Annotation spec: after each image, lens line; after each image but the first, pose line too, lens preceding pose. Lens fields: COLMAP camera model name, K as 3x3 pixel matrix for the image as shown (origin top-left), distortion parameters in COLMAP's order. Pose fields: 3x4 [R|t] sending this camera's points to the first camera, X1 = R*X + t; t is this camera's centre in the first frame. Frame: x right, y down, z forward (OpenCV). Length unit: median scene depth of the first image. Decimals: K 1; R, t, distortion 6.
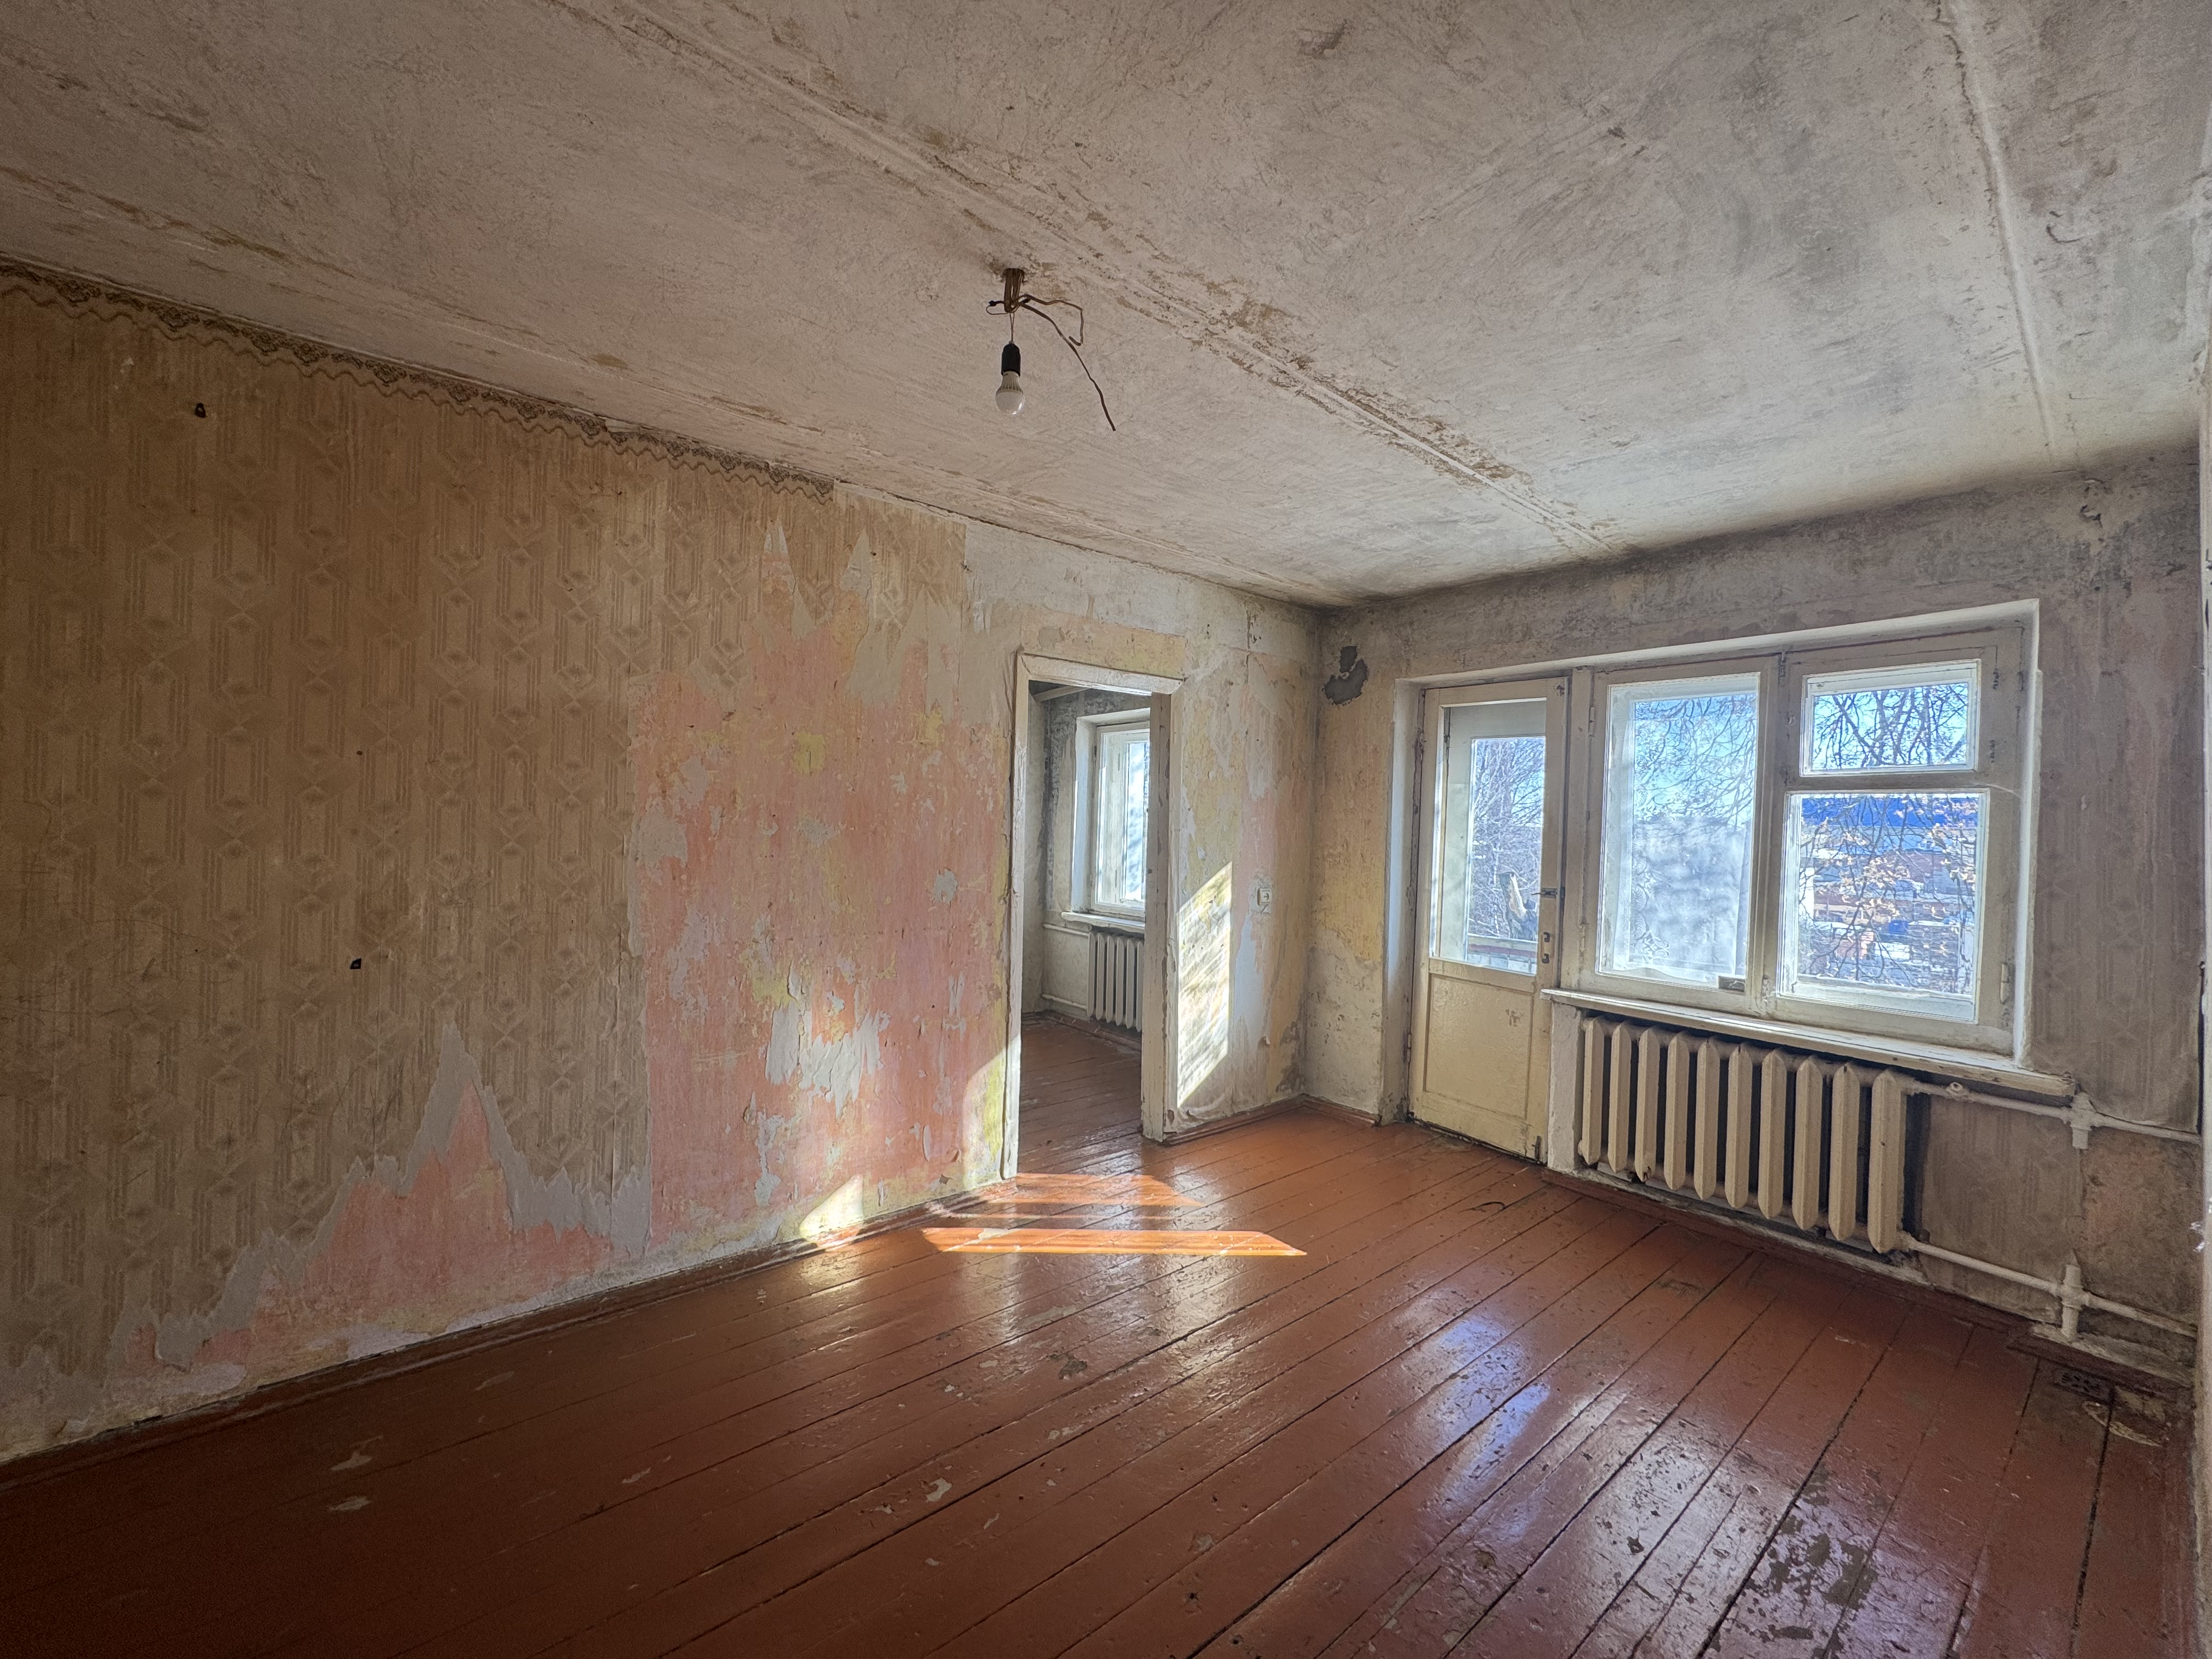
lens RADIAL K [[876.4, 0, 1103.6], [0, 876.4, 828.5], [0, 0, 1]] dist [-0.002208, 0.000428]
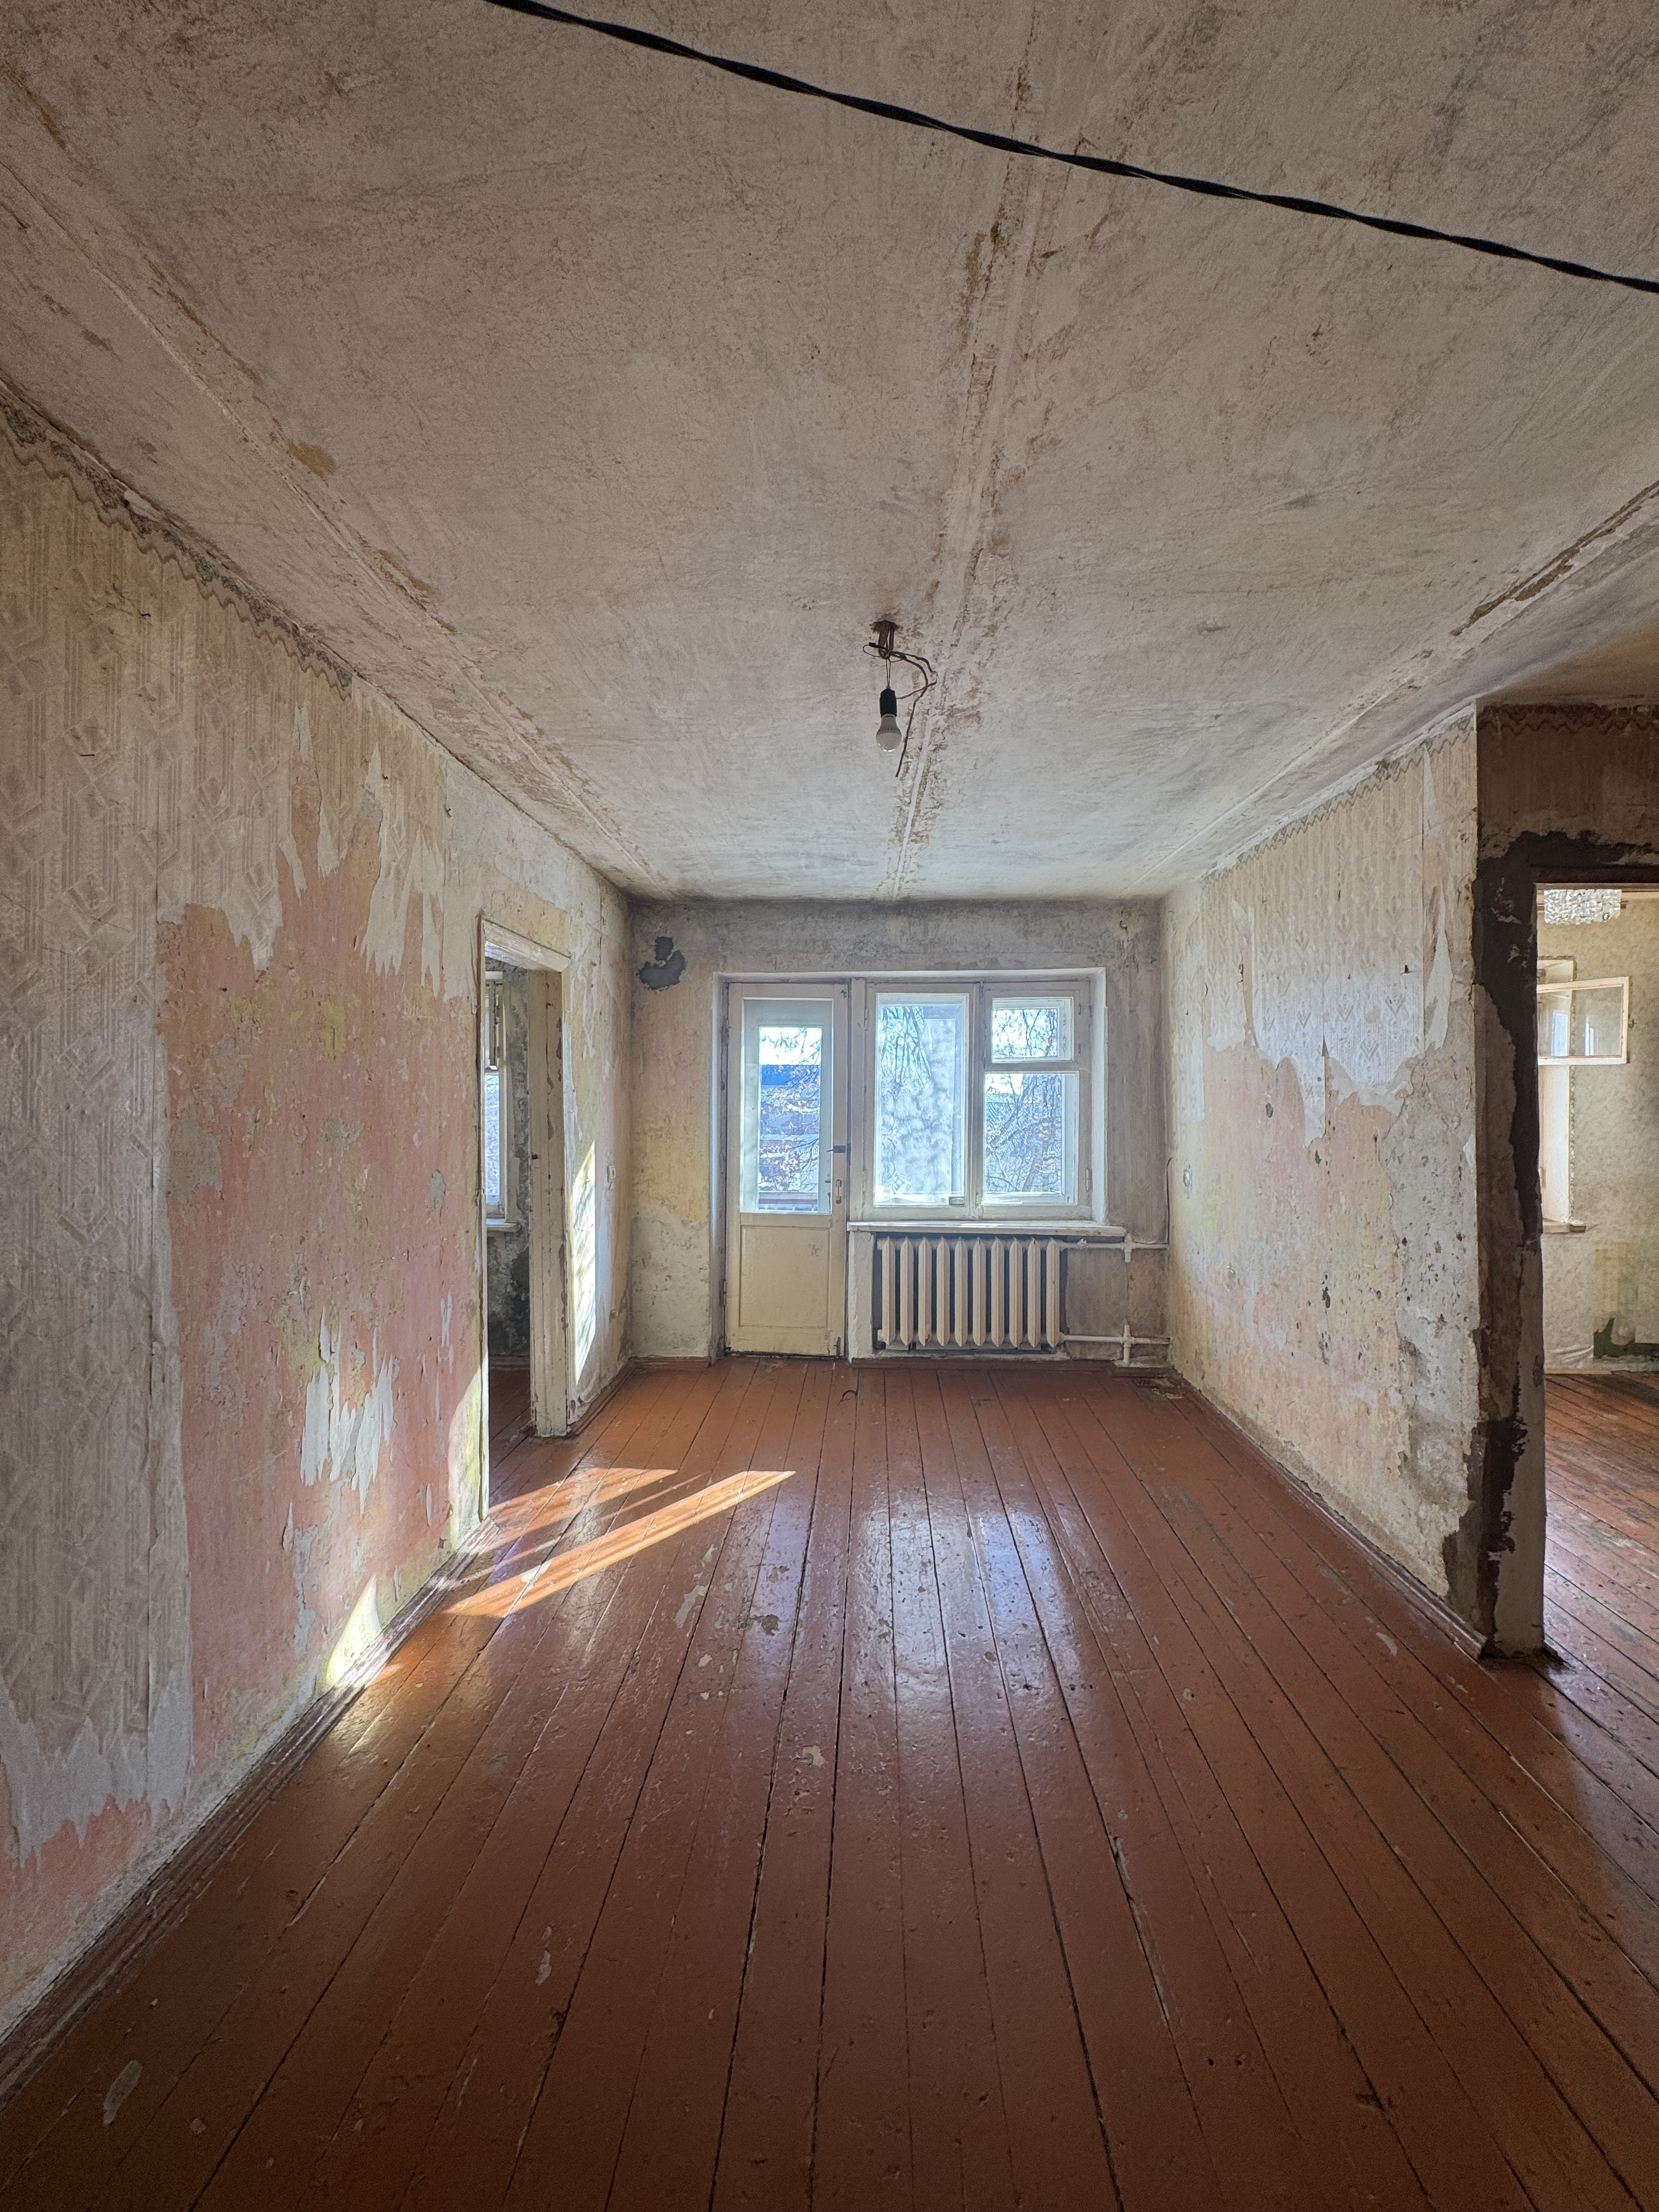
lens RADIAL K [[876.4, 0, 830.3], [0, 876.4, 1104.4], [0, 0, 1]] dist [-0.002208, 0.000428]
pose [[0.664471, -0.033386, 0.746568, -0.631686], [0.025930, 0.999430, 0.021615, -0.028946], [-0.746864, 0.004996, 0.664958, 0.194575]]
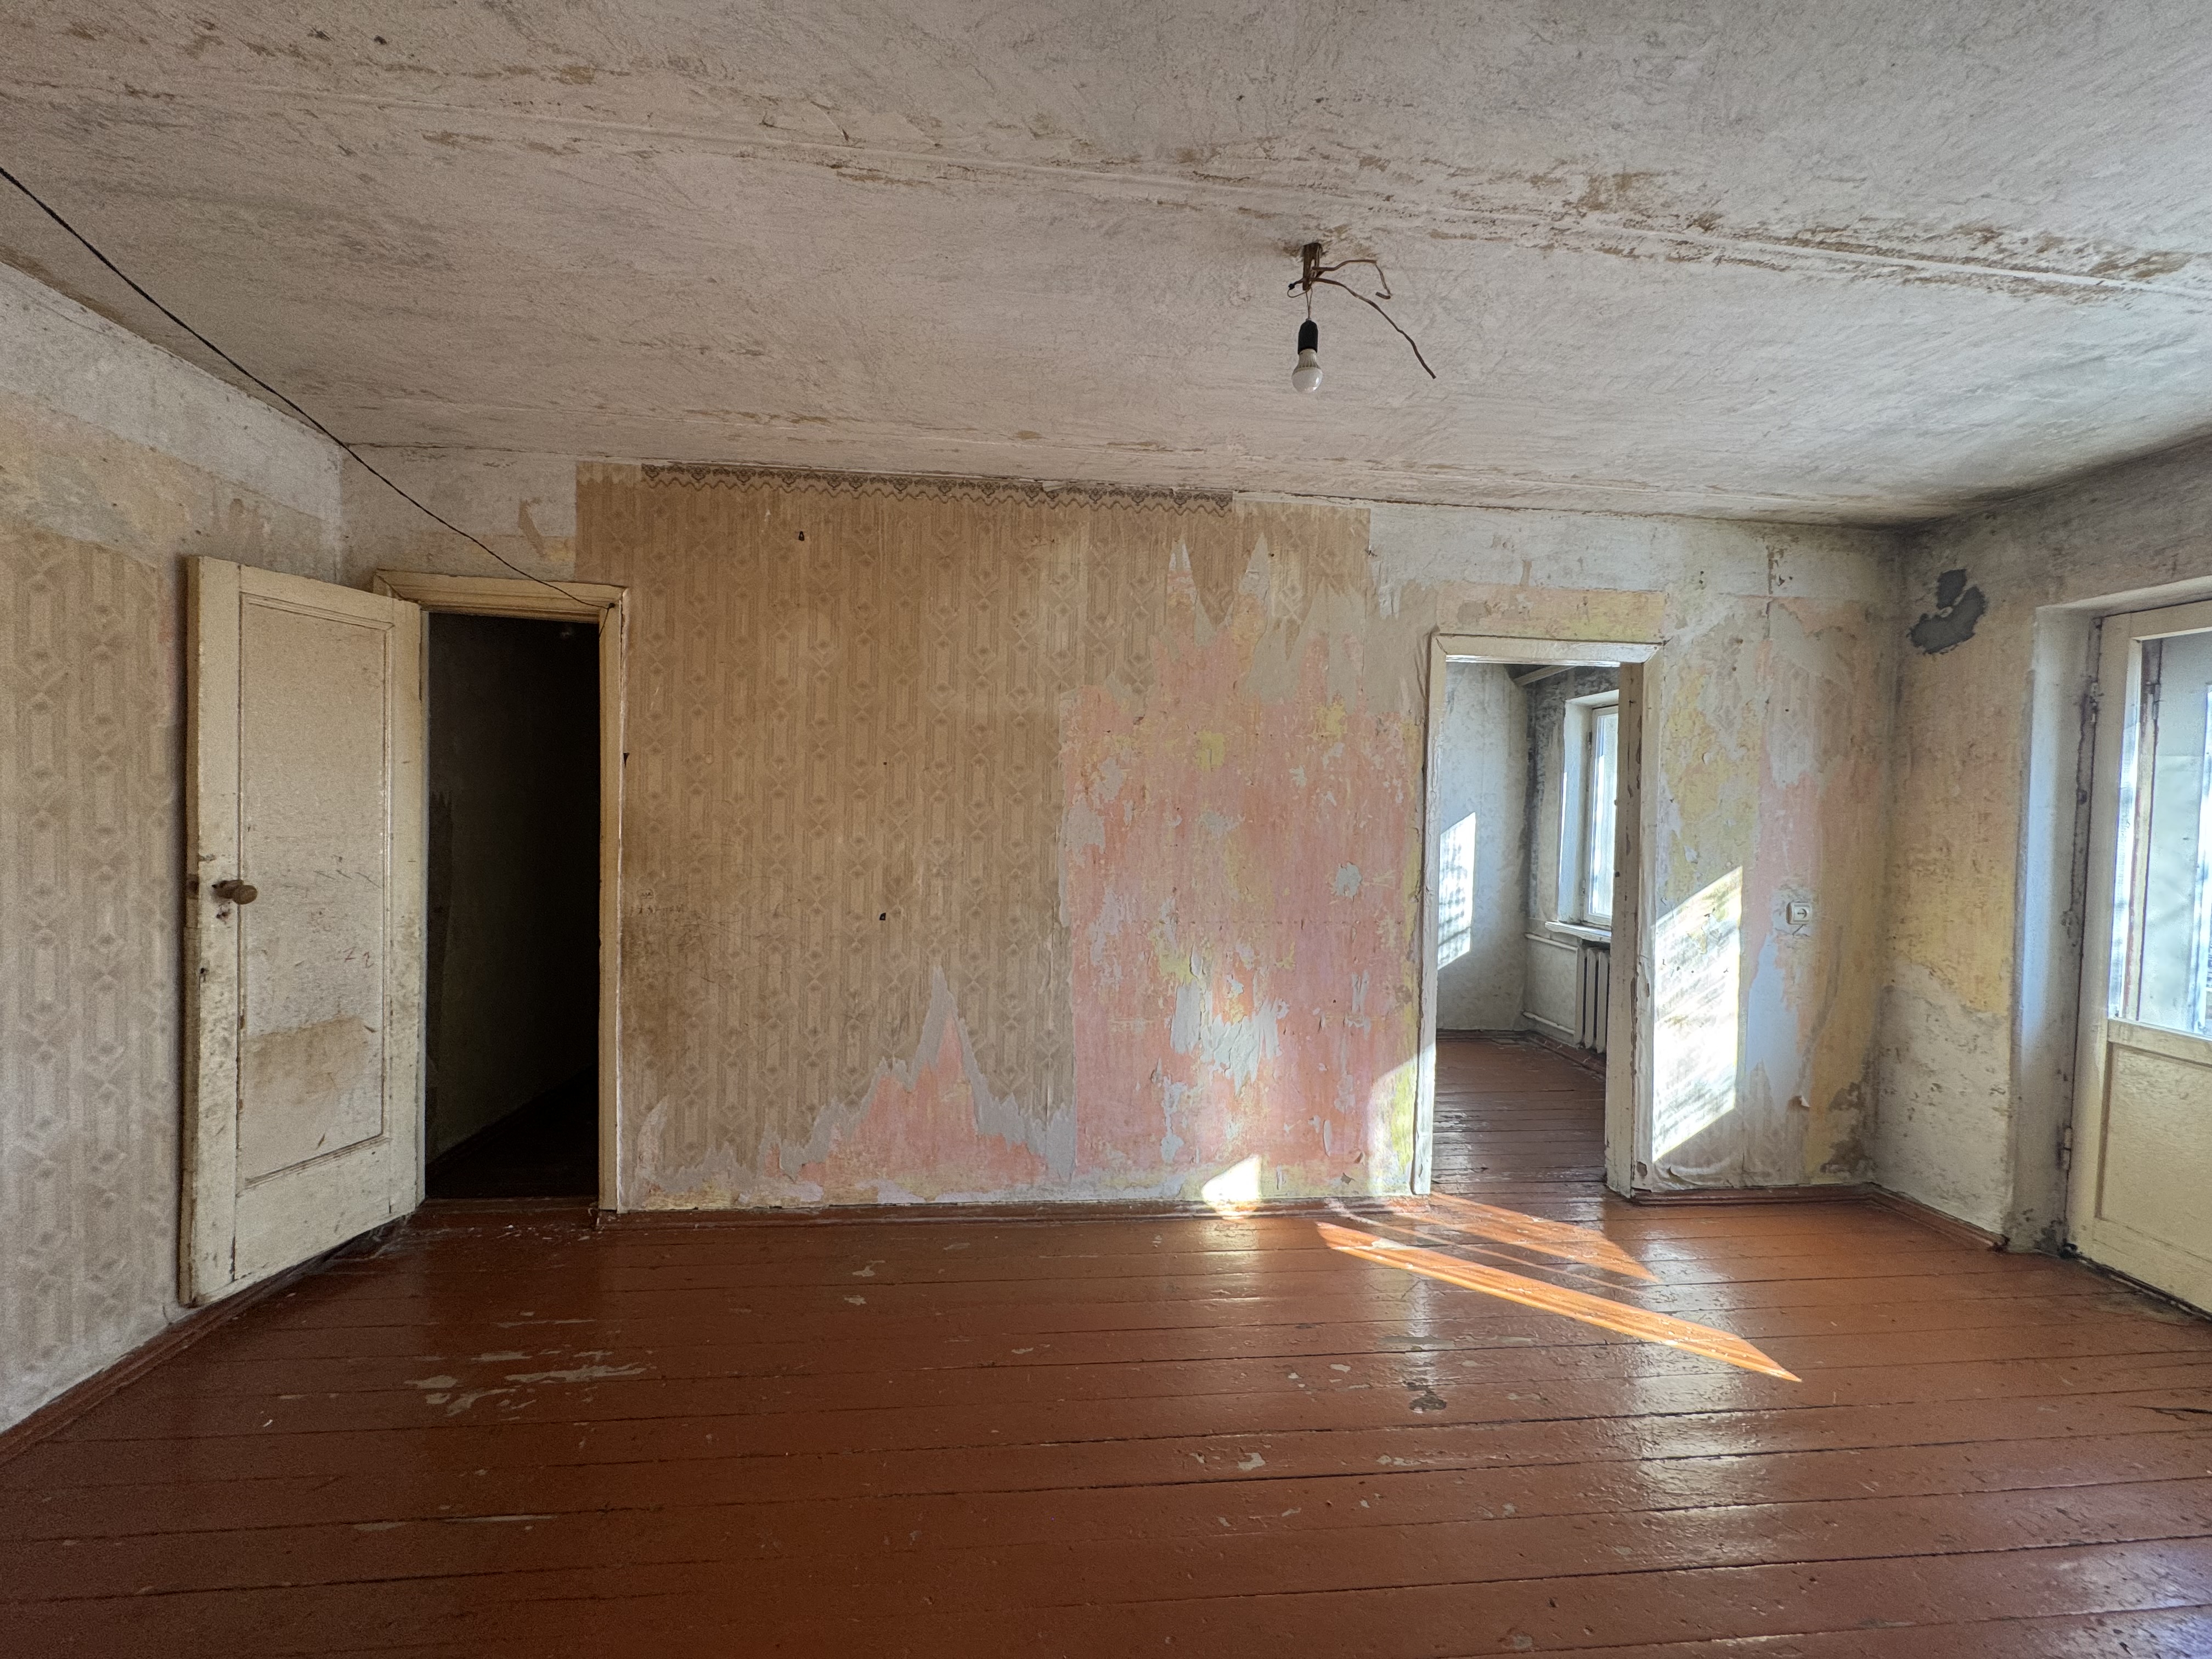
lens RADIAL K [[876.4, 0, 1104.8], [0, 876.4, 828.4], [0, 0, 1]] dist [-0.002208, 0.000428]
pose [[0.832299, 0.003623, -0.554315, 0.157918], [-0.006078, 0.999978, -0.002591, 0.013686], [0.554293, 0.005525, 0.832303, 0.034613]]
